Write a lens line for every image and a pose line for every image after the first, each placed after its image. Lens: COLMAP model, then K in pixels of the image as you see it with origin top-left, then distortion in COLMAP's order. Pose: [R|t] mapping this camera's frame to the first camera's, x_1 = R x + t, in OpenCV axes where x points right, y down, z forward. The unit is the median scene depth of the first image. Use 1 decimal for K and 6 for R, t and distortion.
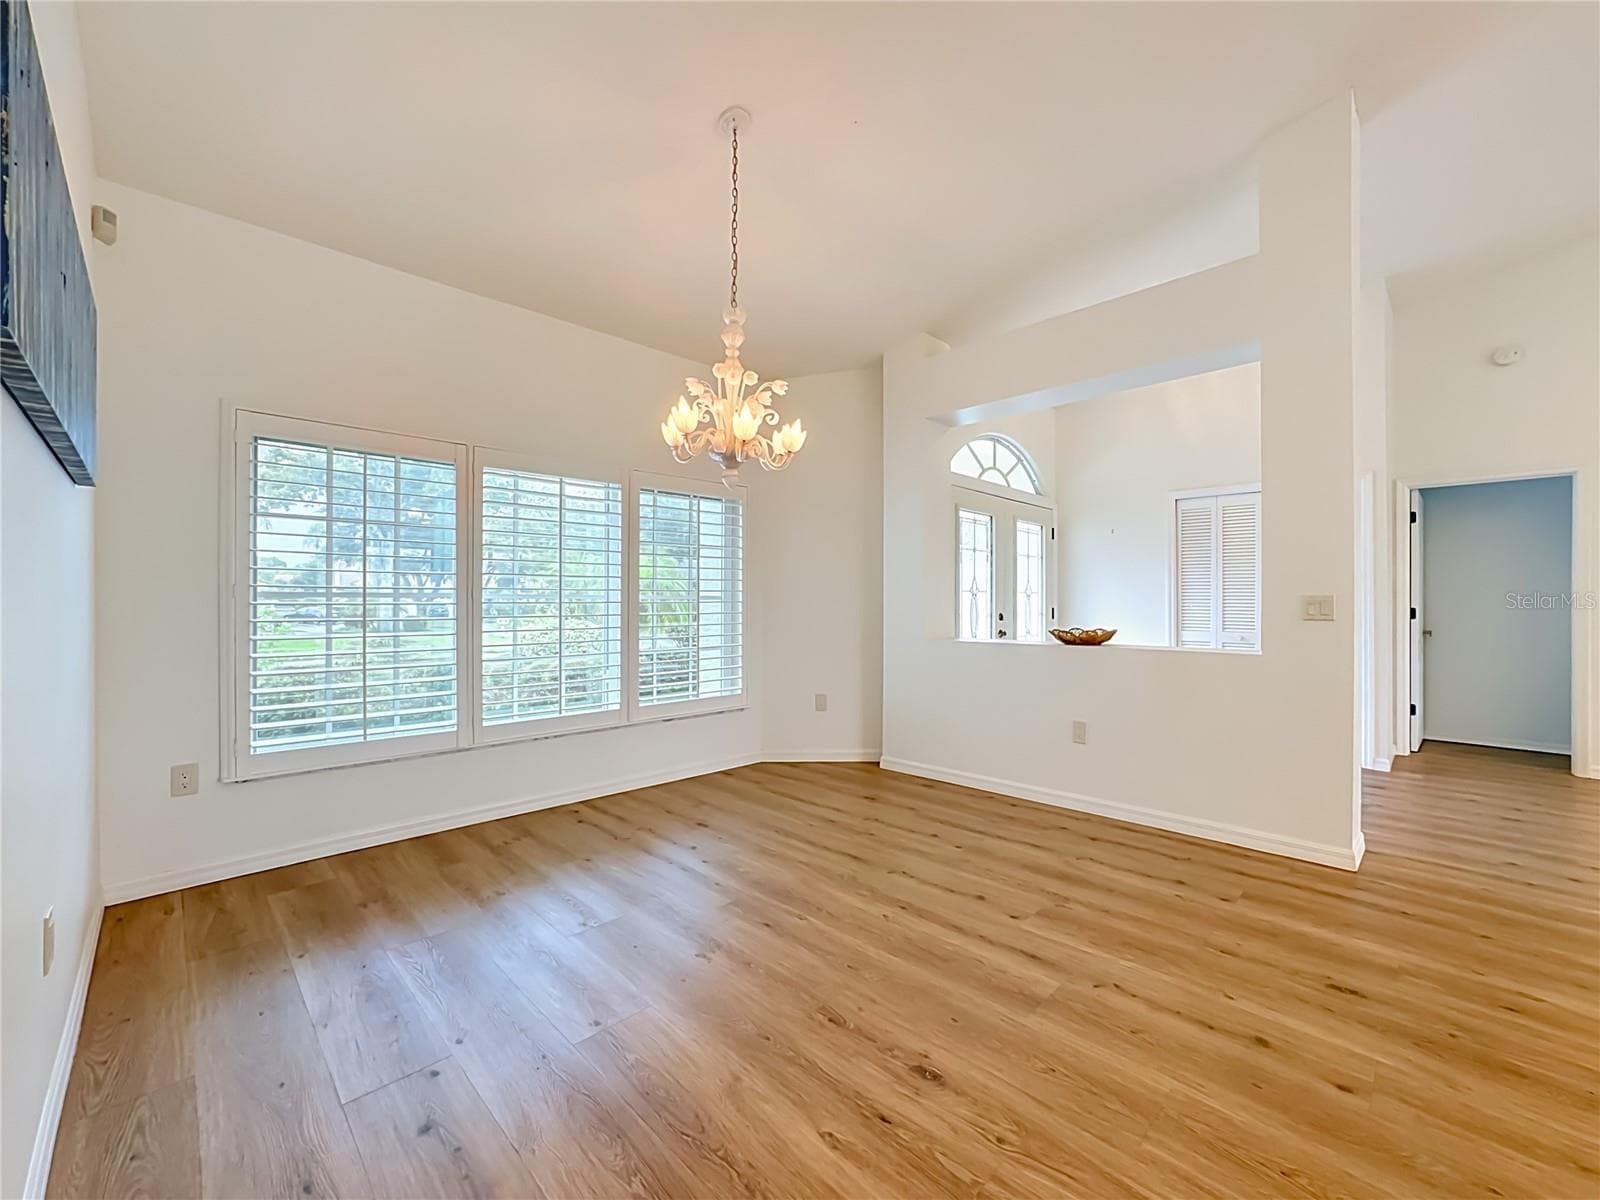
lens RADIAL K [[642.3, 0, 794.7], [0, 642.3, 606.4], [0, 0, 1]] dist [0.000481, 0.000274]
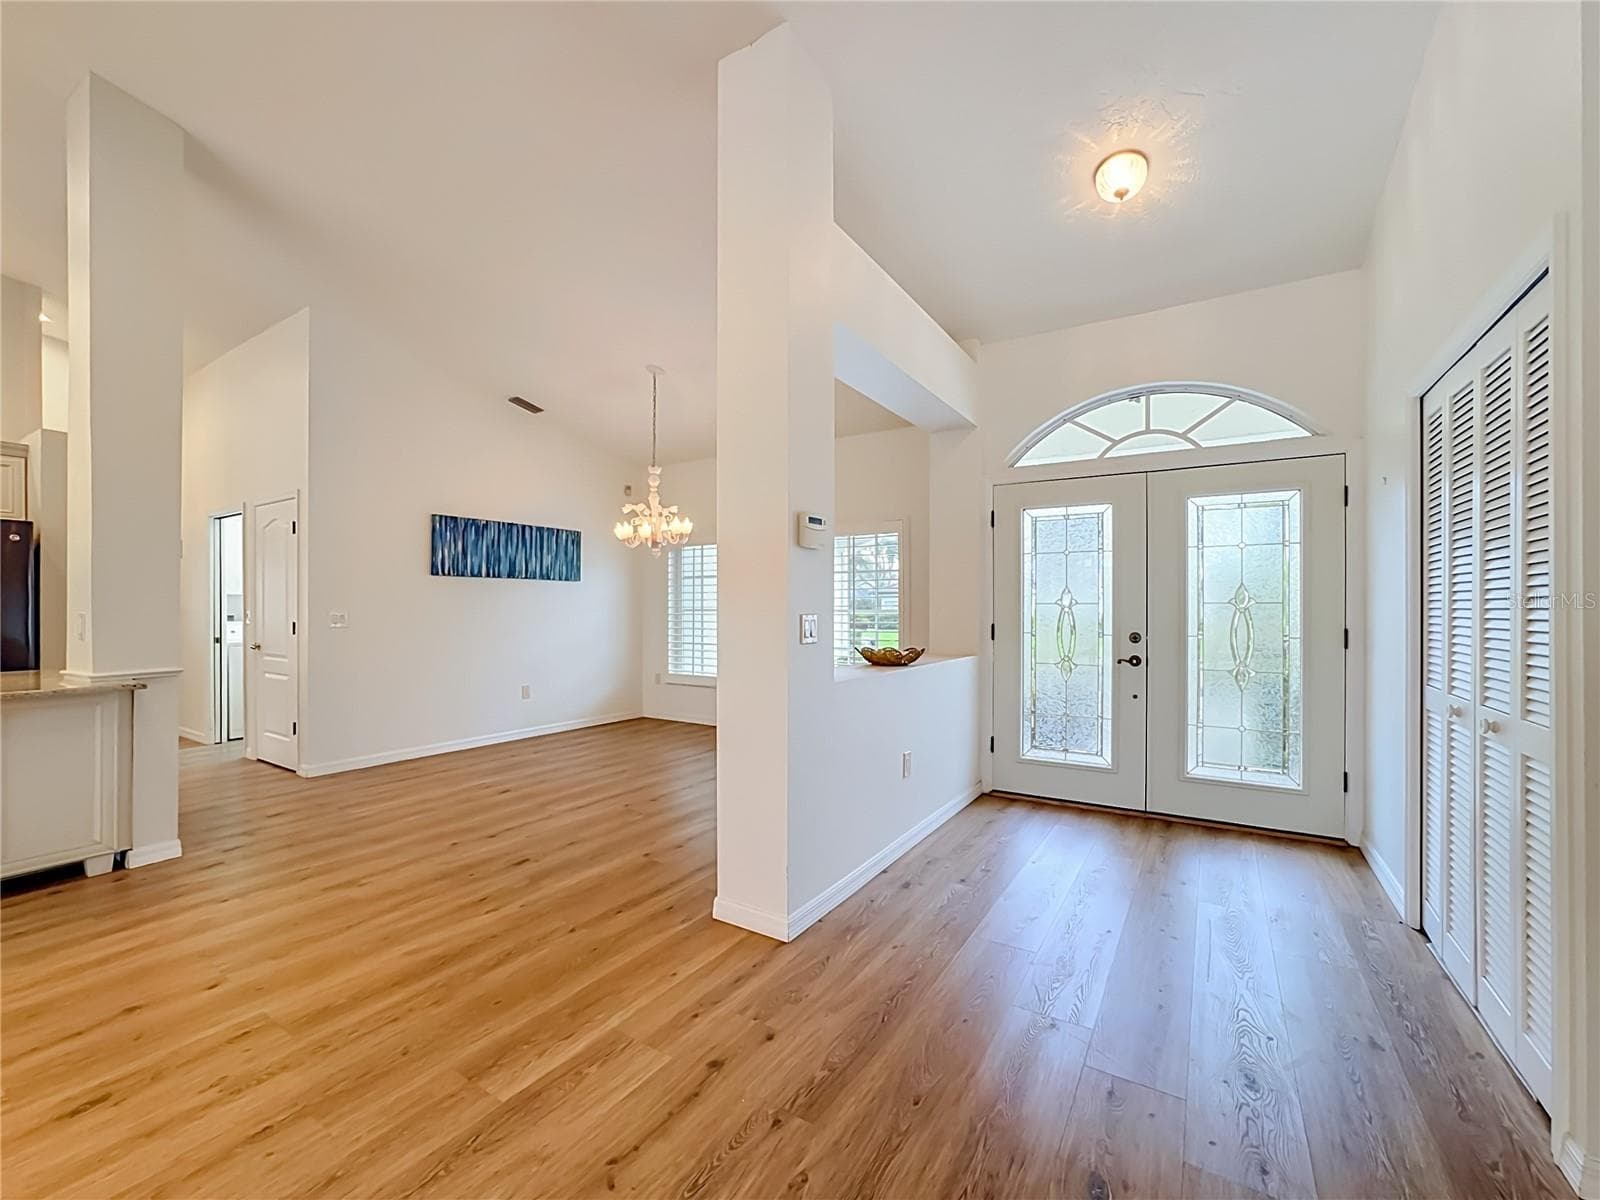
lens RADIAL K [[656.7, 0, 801.1], [0, 656.7, 594.1], [0, 0, 1]] dist [-0.001503, -0.000066]
pose [[0.235410, 0.001036, -0.971896, 2.247008], [-0.004495, 0.999990, -0.000023, -0.078904], [0.971886, 0.004374, 0.235412, 1.094060]]
